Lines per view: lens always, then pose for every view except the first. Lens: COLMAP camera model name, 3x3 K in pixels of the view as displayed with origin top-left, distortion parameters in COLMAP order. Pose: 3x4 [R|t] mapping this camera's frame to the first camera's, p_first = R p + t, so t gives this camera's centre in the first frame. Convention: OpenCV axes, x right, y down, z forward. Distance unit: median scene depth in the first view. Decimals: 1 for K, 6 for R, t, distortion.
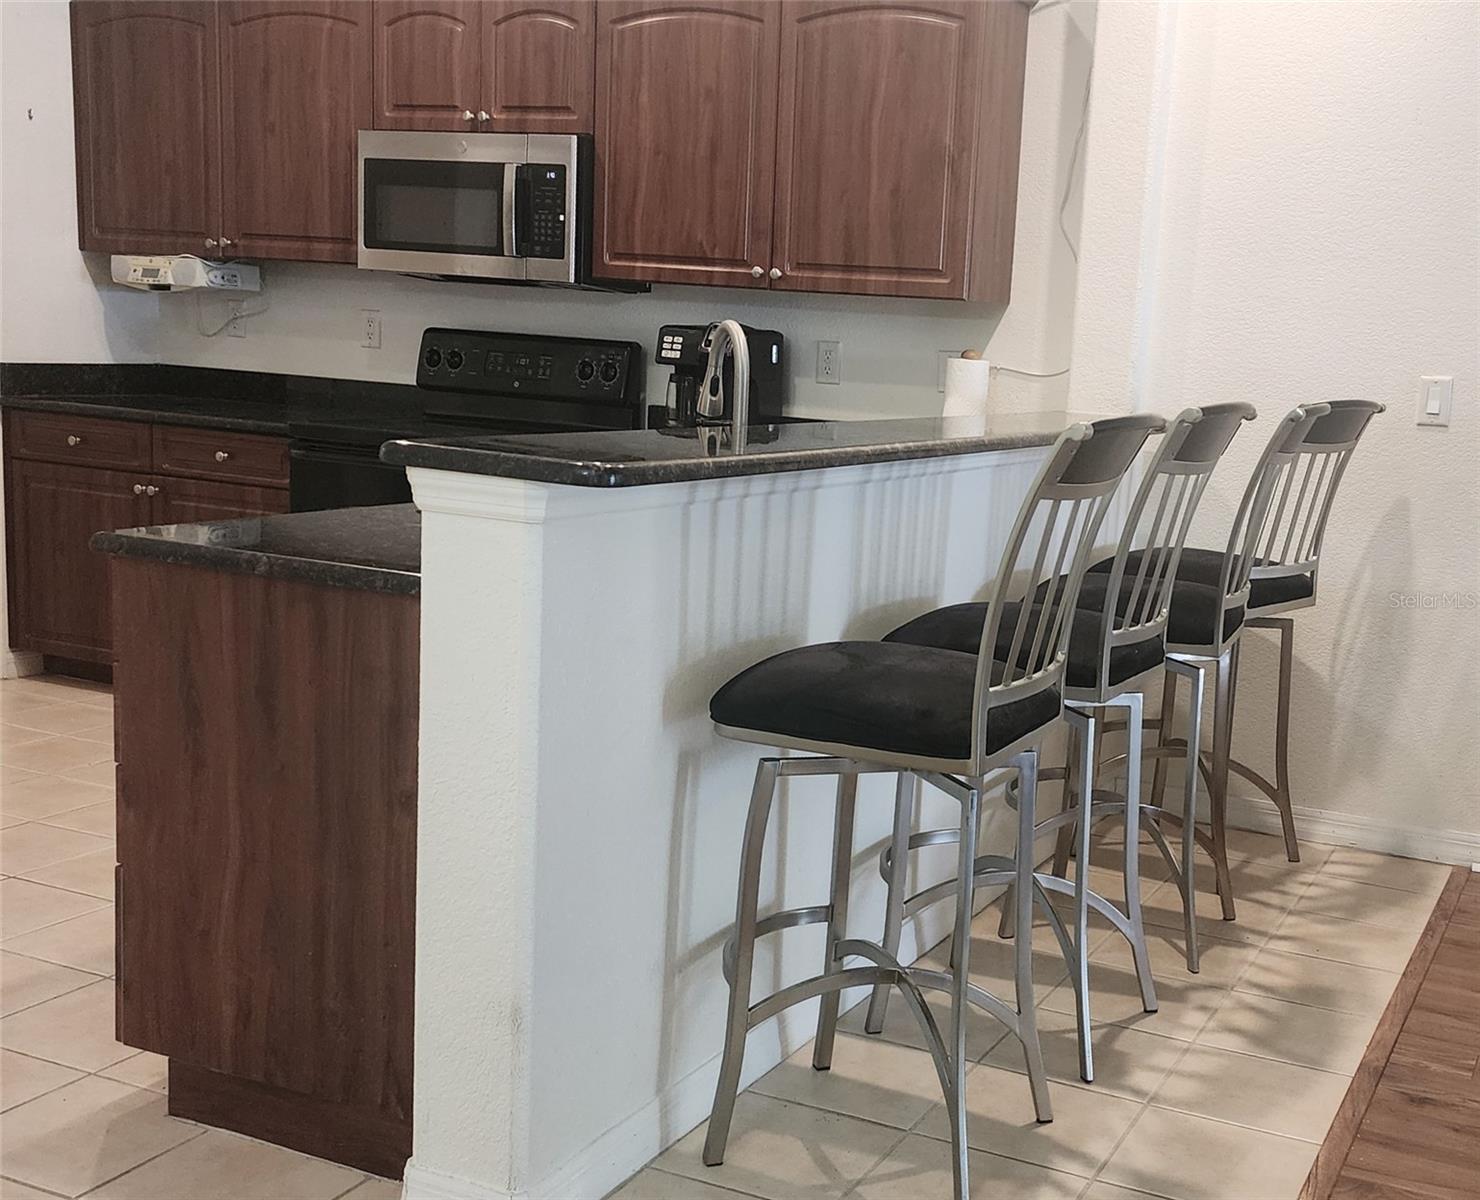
lens RADIAL K [[1911.3, 0, 740.0], [0, 1911.3, 600.0], [0, 0, 1]] dist [0.102637, -0.047525]
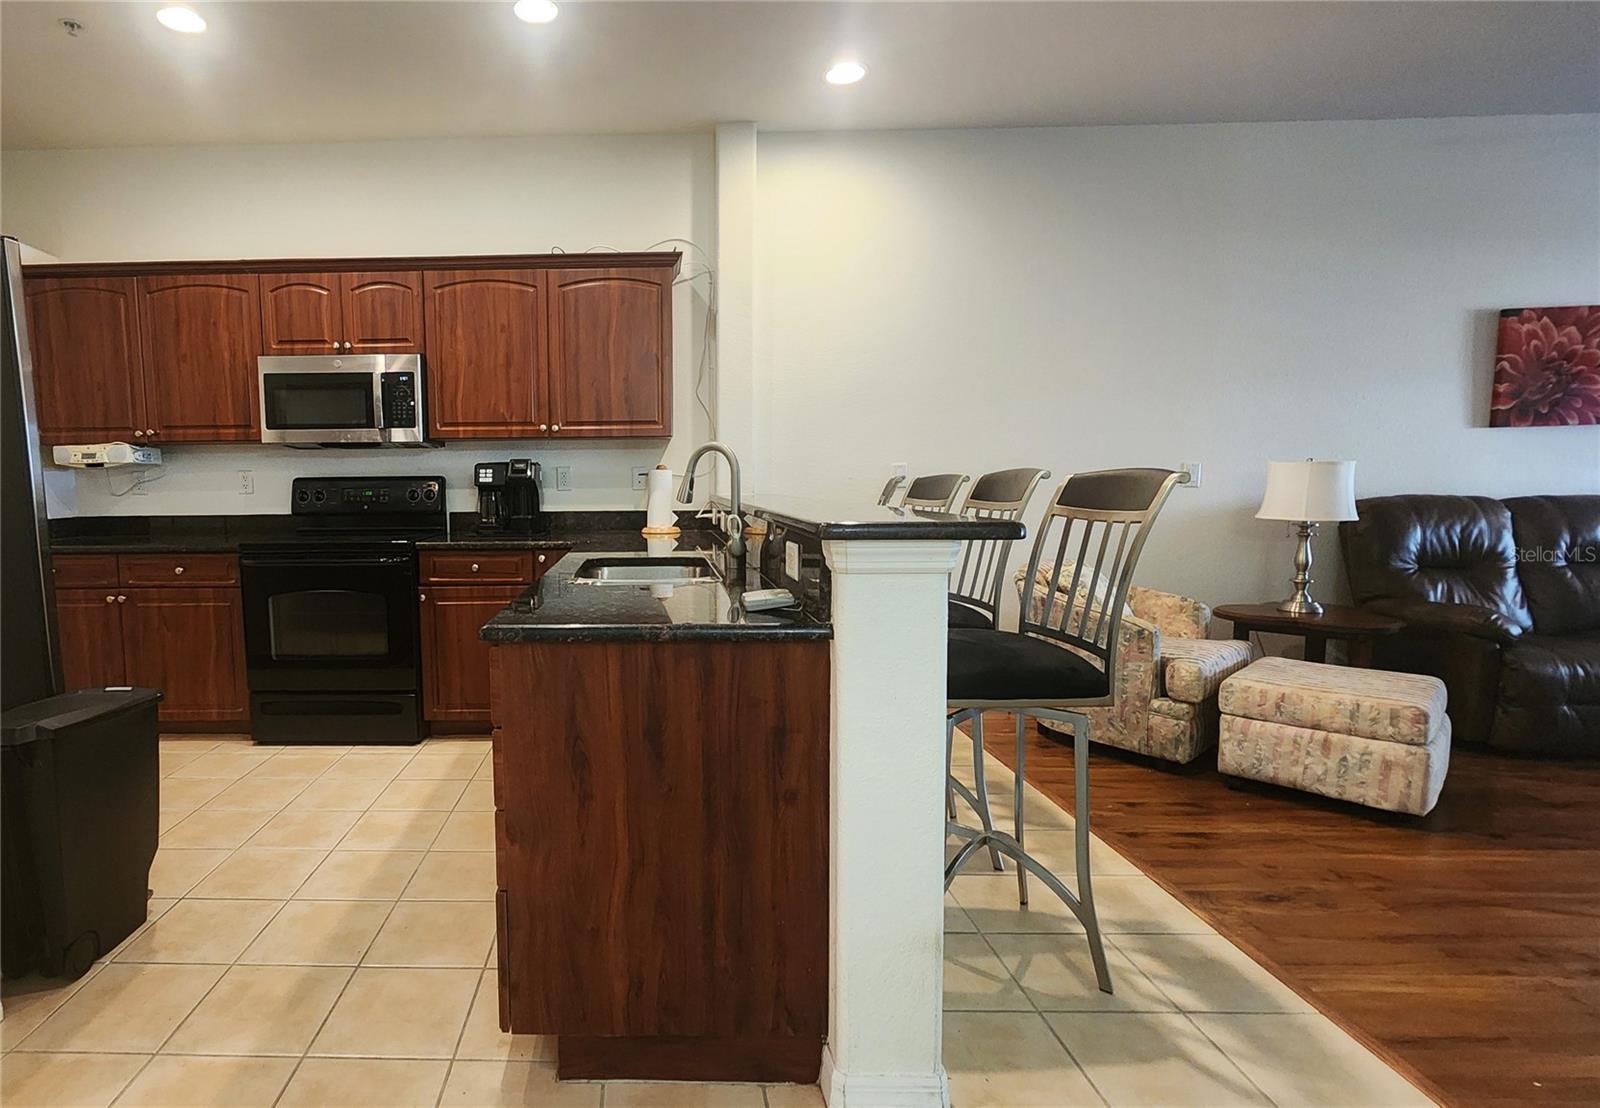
lens RADIAL K [[958.3, 0, 795.1], [0, 958.3, 541.7], [0, 0, 1]] dist [0.021733, 0.000952]
pose [[0.913603, -0.101917, 0.393627, -0.125606], [0.123334, 0.991929, -0.029428, -0.015176], [-0.387451, 0.075433, 0.918799, 0.115219]]
